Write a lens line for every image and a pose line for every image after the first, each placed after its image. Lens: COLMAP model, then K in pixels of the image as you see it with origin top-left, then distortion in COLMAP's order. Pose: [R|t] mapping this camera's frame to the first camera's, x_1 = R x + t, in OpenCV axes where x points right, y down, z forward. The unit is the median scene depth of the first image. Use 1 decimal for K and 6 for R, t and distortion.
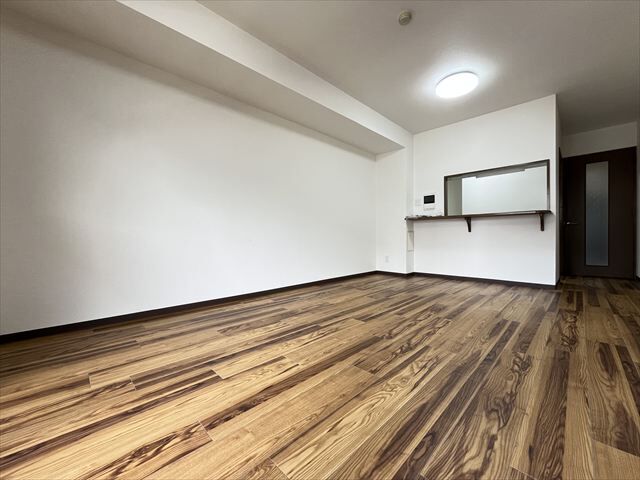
lens RADIAL K [[257.3, 0, 318.3], [0, 257.3, 240.6], [0, 0, 1]] dist [0.000577, 0.000071]
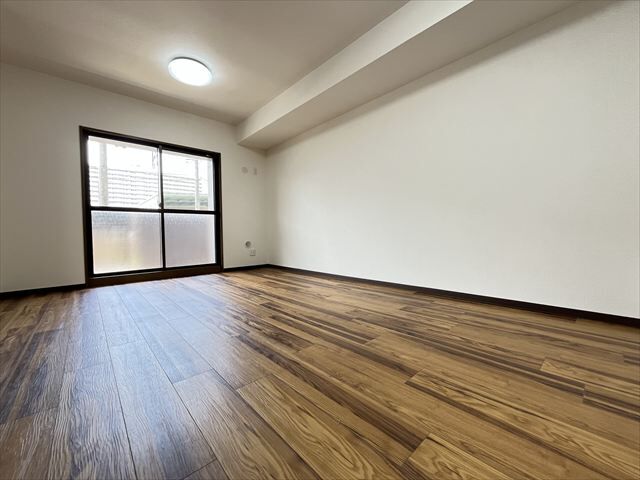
lens RADIAL K [[257.3, 0, 319.5], [0, 257.3, 237.5], [0, 0, 1]] dist [0.000577, 0.000071]
pose [[-0.051101, 0.018359, -0.998525, 1.125363], [0.001929, 0.999831, 0.018284, 0.006834], [0.998692, -0.000992, -0.051128, 1.166778]]
